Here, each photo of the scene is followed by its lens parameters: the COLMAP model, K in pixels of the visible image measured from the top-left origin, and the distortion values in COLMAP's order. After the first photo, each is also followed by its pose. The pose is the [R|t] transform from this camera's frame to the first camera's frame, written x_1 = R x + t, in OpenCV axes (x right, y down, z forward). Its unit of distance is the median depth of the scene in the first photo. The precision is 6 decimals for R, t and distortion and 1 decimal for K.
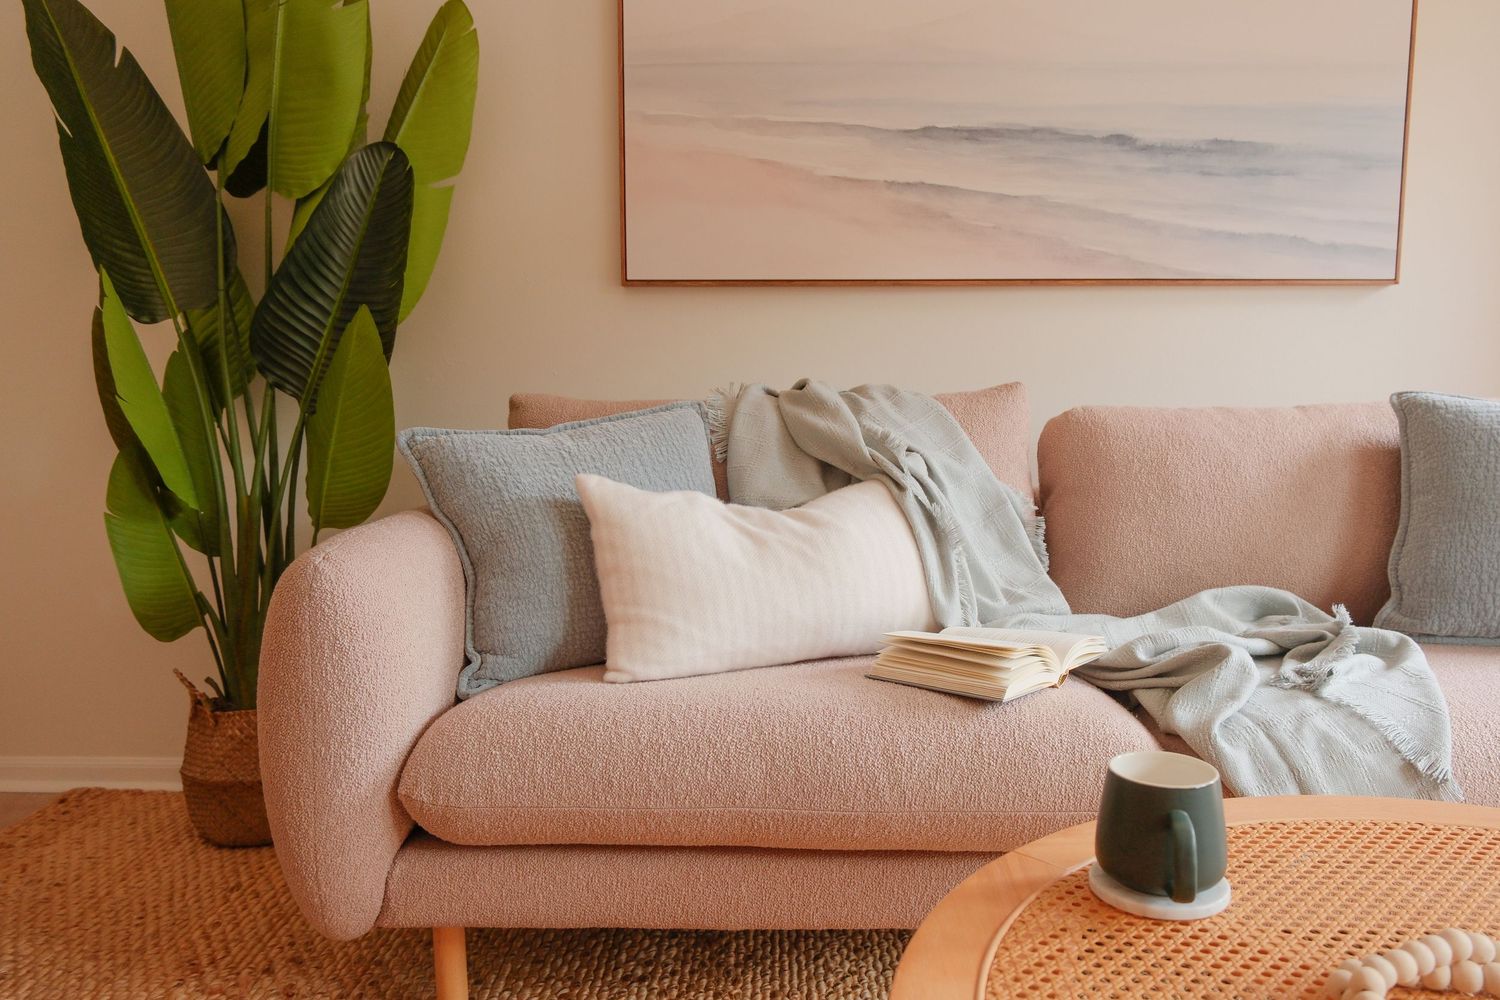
lens RADIAL K [[1117.4, 0, 772.8], [0, 1117.4, 521.9], [0, 0, 1]] dist [-0.009845, 0.004909]
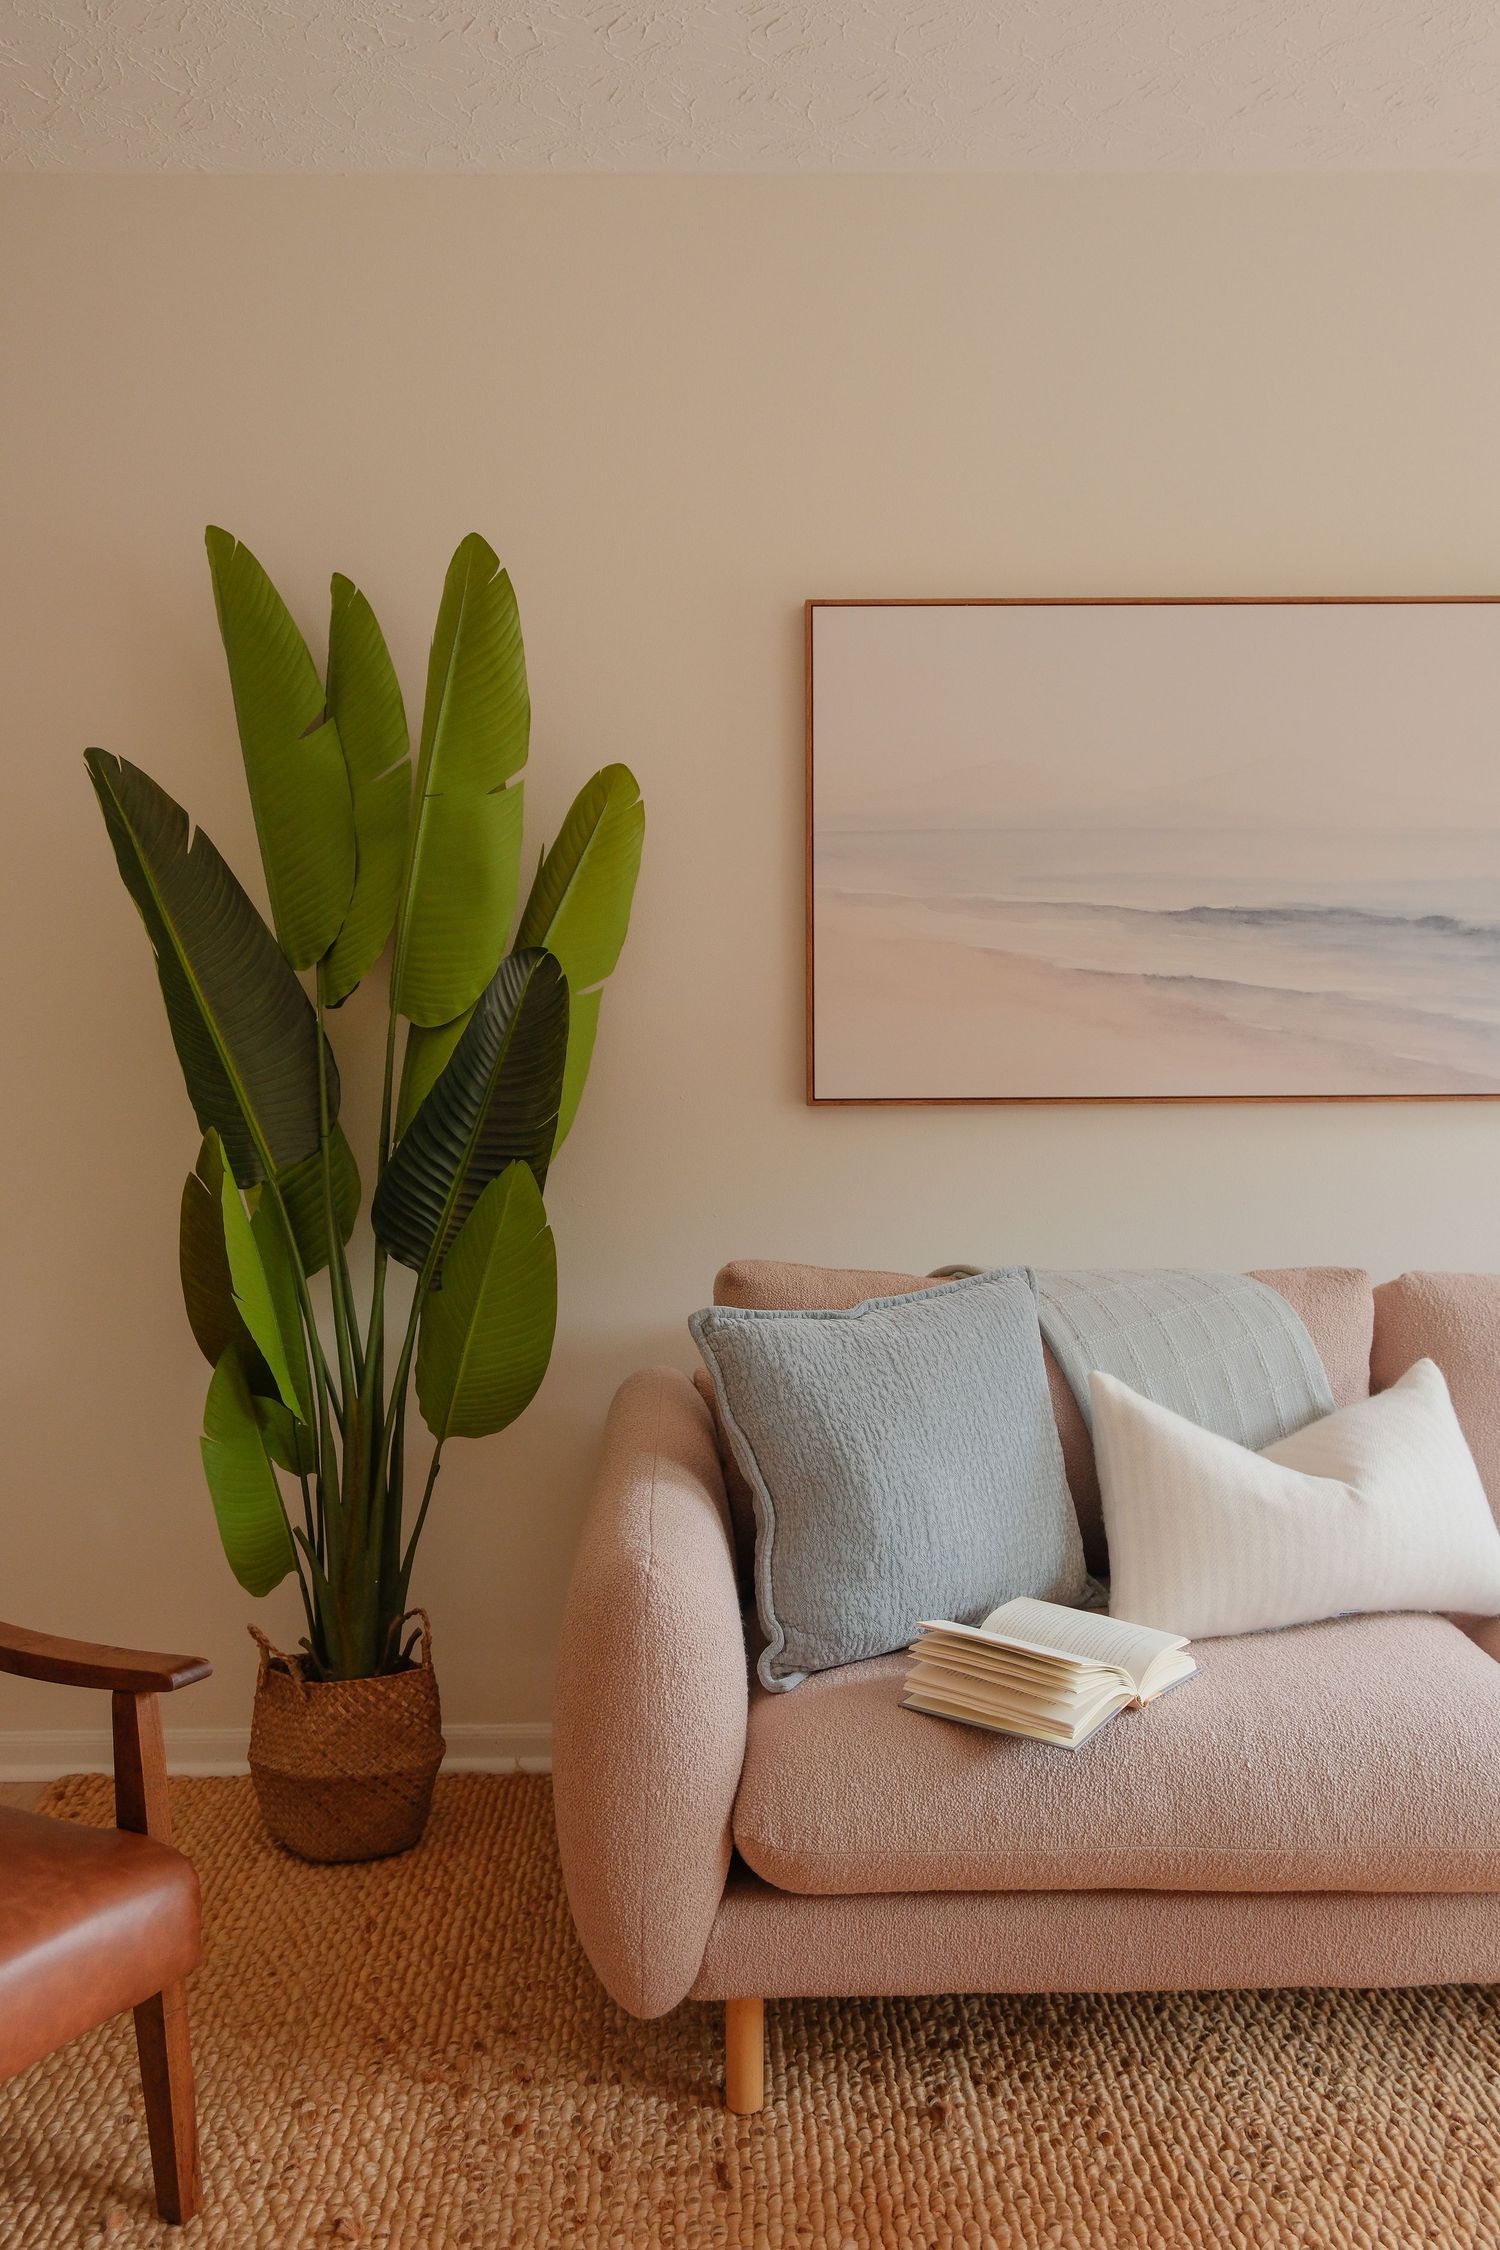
lens RADIAL K [[1697.8, 0, 738.4], [0, 1697.8, 1133.9], [0, 0, 1]] dist [-0.000686, 0.020719]
pose [[0.999541, -0.009188, 0.028872, -0.237862], [0.010828, 0.998305, -0.057175, -0.137106], [-0.028298, 0.057461, 0.997947, -0.195873]]
